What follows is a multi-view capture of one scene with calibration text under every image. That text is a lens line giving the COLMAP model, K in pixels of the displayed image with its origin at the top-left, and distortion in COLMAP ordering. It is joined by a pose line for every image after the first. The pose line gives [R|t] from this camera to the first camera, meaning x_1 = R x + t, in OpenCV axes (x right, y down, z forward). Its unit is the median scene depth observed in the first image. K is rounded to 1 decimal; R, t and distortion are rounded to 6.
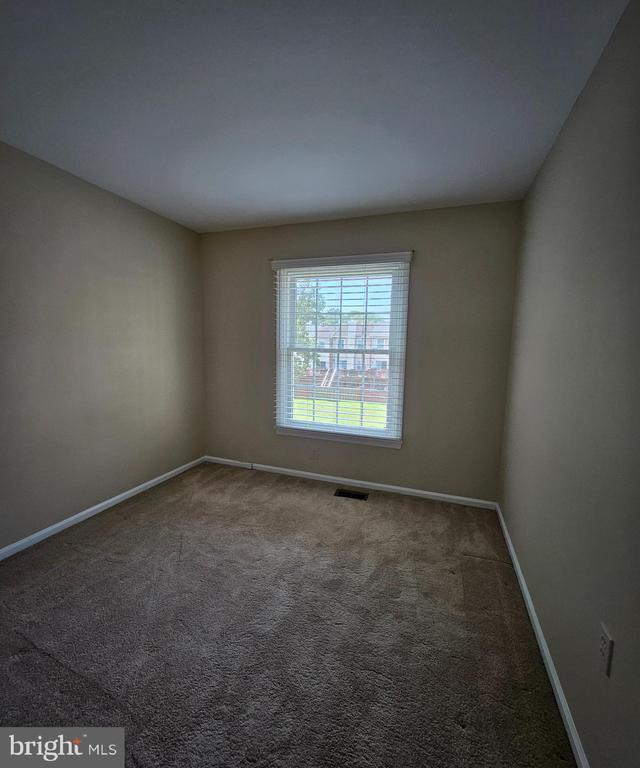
lens RADIAL K [[333.3, 0, 325.5], [0, 333.3, 380.7], [0, 0, 1]] dist [0.000266, 0.000154]
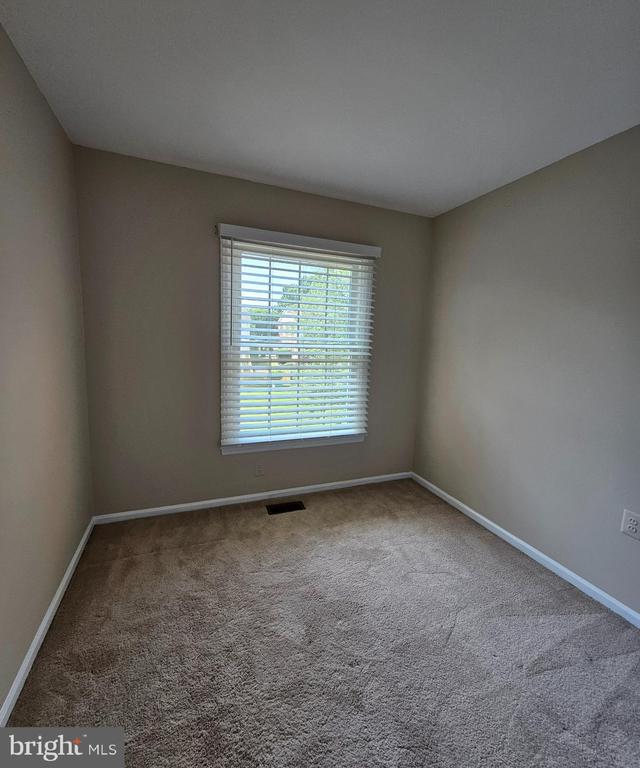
lens RADIAL K [[374.5, 0, 320.0], [0, 374.5, 384.0], [0, 0, 1]] dist [-0.000209, 0.000004]
pose [[0.726817, -0.086366, 0.681380, -0.566283], [0.057128, 0.996227, 0.065335, -0.047849], [-0.684451, -0.008561, 0.729008, 0.230874]]
